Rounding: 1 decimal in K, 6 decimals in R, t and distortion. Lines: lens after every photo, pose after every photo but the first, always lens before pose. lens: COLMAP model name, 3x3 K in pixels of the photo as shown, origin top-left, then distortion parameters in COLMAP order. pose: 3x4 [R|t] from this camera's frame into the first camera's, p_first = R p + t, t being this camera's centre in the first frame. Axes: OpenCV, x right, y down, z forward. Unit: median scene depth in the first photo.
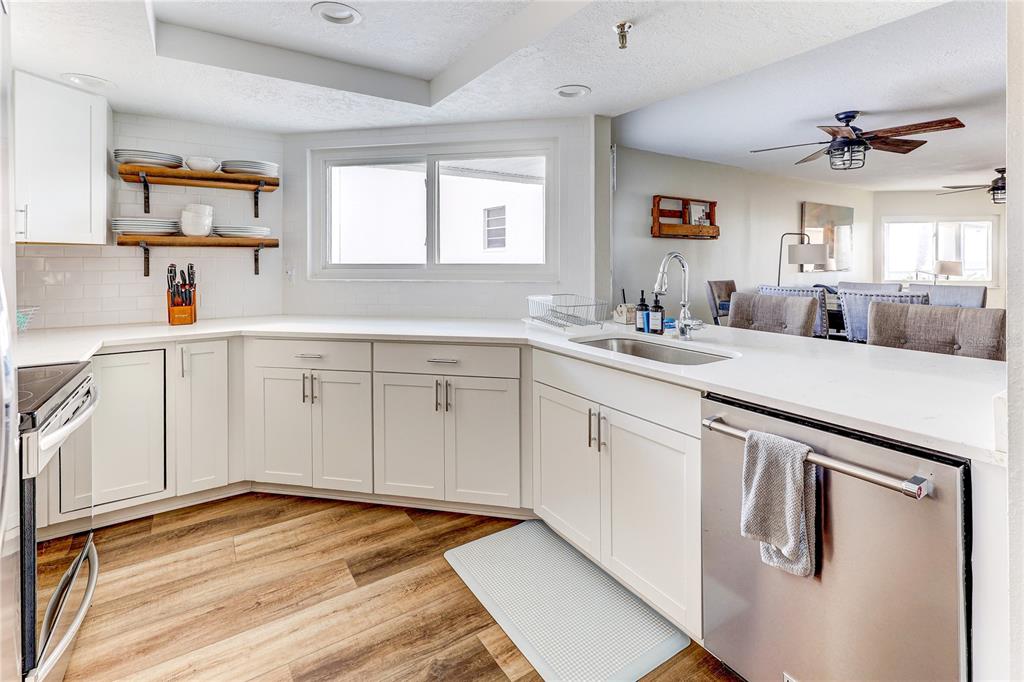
lens RADIAL K [[482.0, 0, 507.7], [0, 482.0, 256.8], [0, 0, 1]] dist [0.000693, -0.000350]
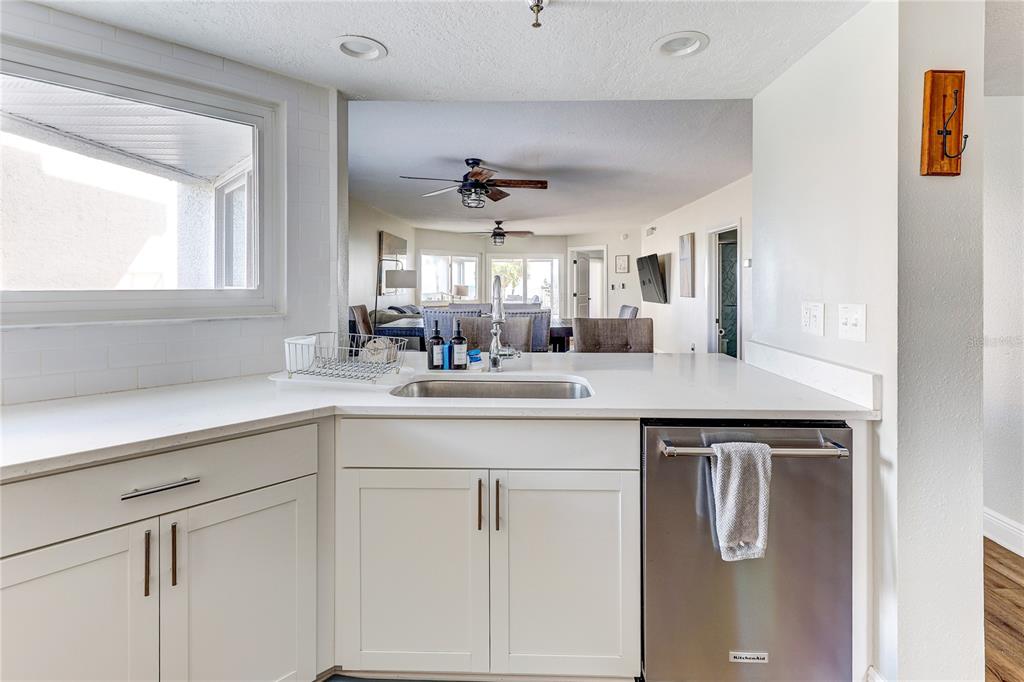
lens RADIAL K [[477.9, 0, 509.2], [0, 477.9, 285.2], [0, 0, 1]] dist [0.003000, 0.000258]
pose [[0.561390, 0.000936, 0.827551, -0.330214], [-0.008065, 0.999958, 0.004340, 0.003597], [-0.827512, -0.009110, 0.561374, 0.416736]]
